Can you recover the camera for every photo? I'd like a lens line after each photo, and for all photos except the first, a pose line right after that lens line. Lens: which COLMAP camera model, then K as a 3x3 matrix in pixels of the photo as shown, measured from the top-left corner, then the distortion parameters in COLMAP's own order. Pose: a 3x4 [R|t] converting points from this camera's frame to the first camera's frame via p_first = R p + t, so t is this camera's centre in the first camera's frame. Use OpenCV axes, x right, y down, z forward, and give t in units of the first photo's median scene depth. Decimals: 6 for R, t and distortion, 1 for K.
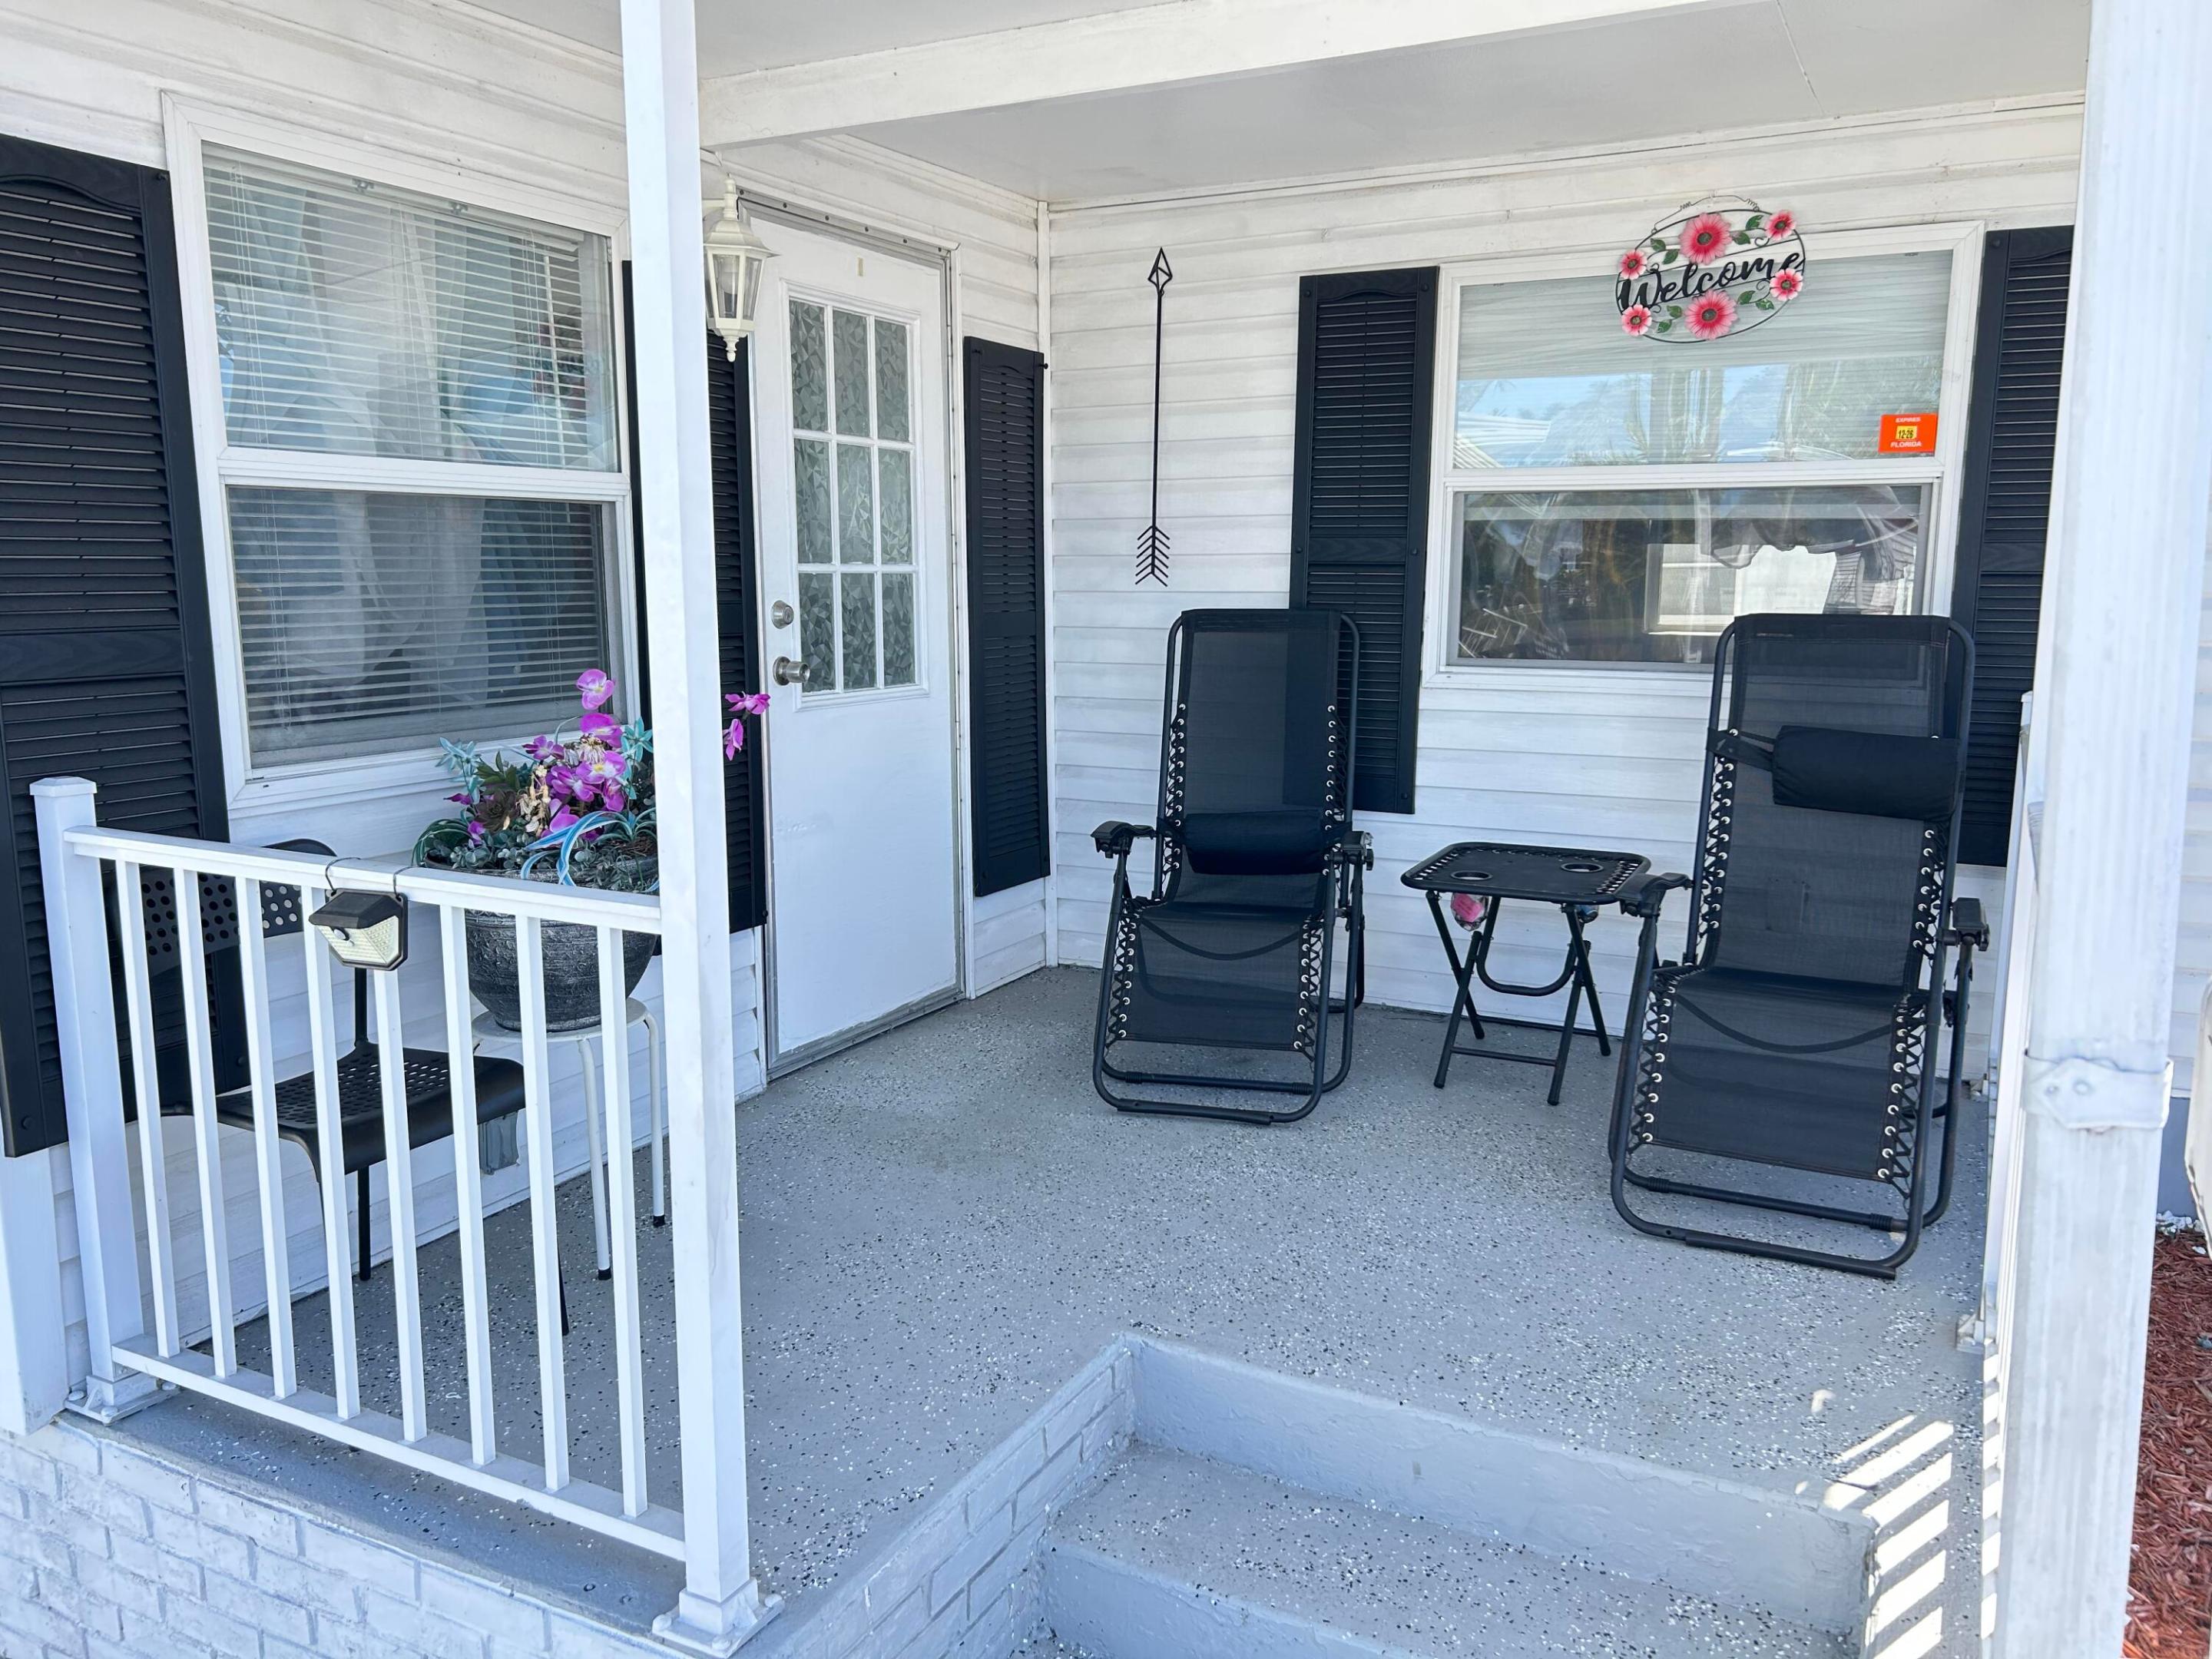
lens RADIAL K [[1681.5, 0, 1120.6], [0, 1681.5, 828.7], [0, 0, 1]] dist [-0.000427, -0.010199]
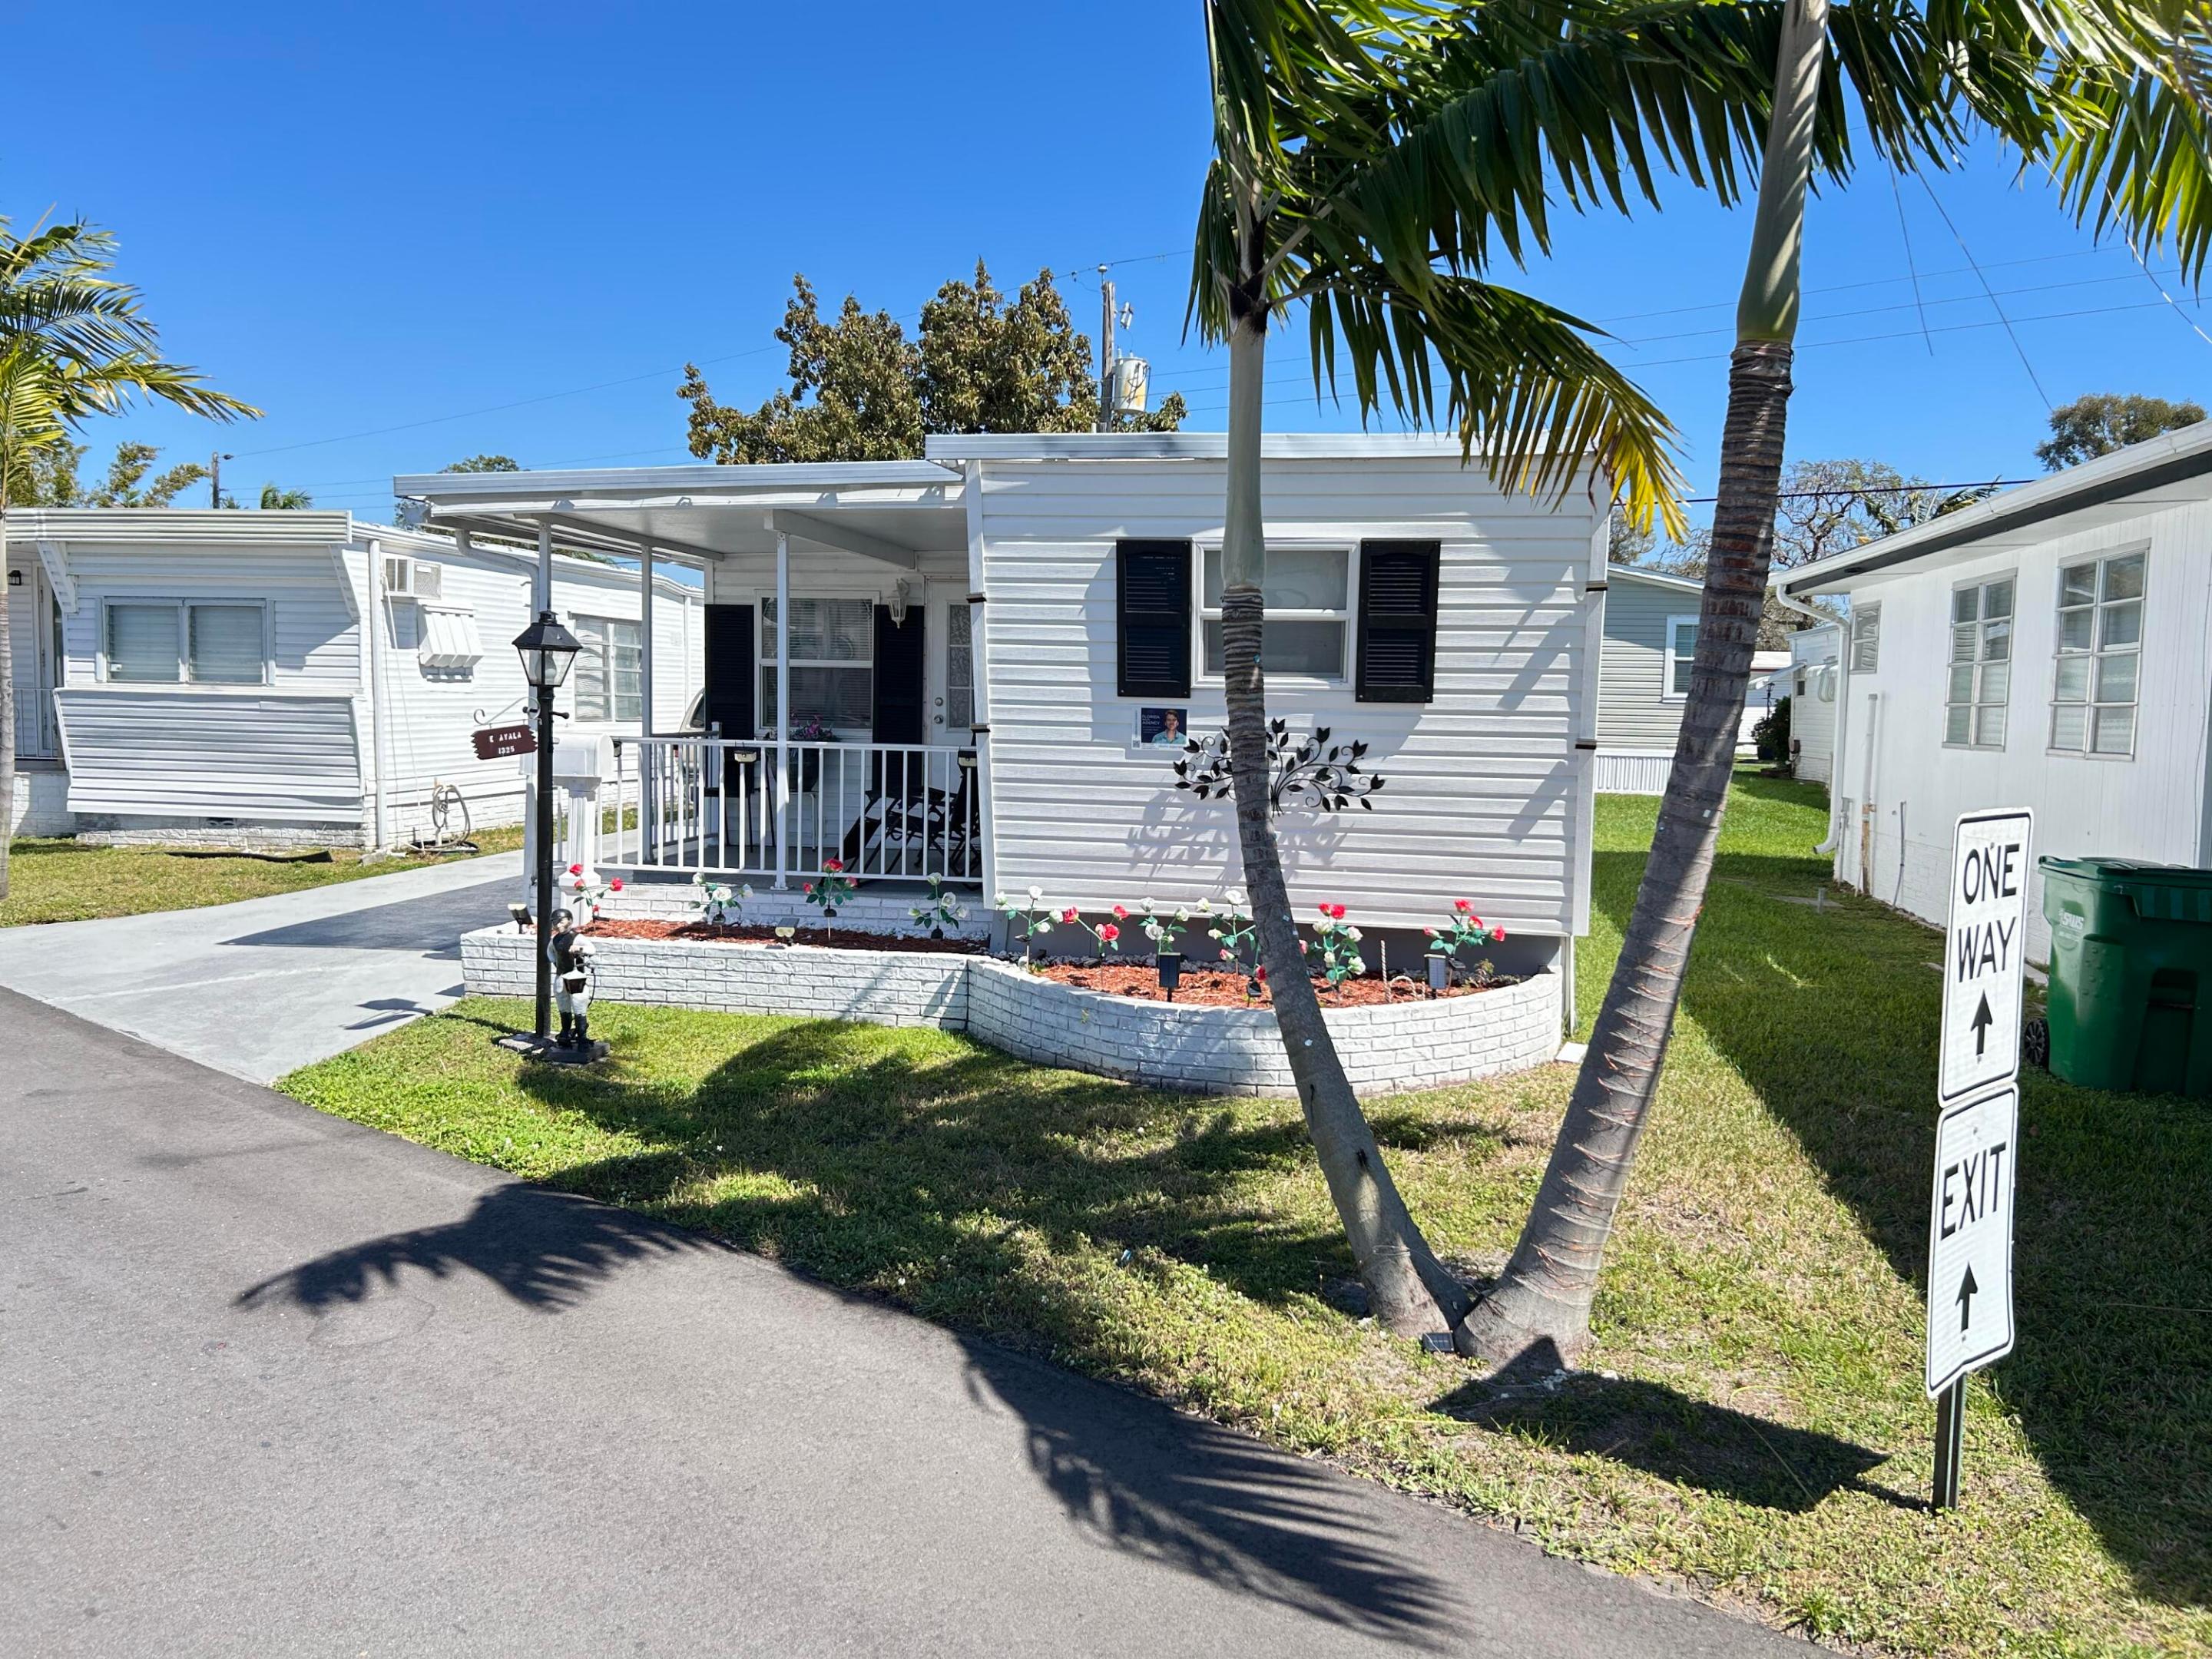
lens RADIAL K [[1644.0, 0, 1106.0], [0, 1644.0, 829.5], [0, 0, 1]] dist [0.116204, -0.055291]
pose [[0.963522, -0.002853, 0.267612, -1.160215], [0.023400, 0.997012, -0.073622, 0.538766], [-0.266603, 0.077198, 0.960710, -3.147849]]
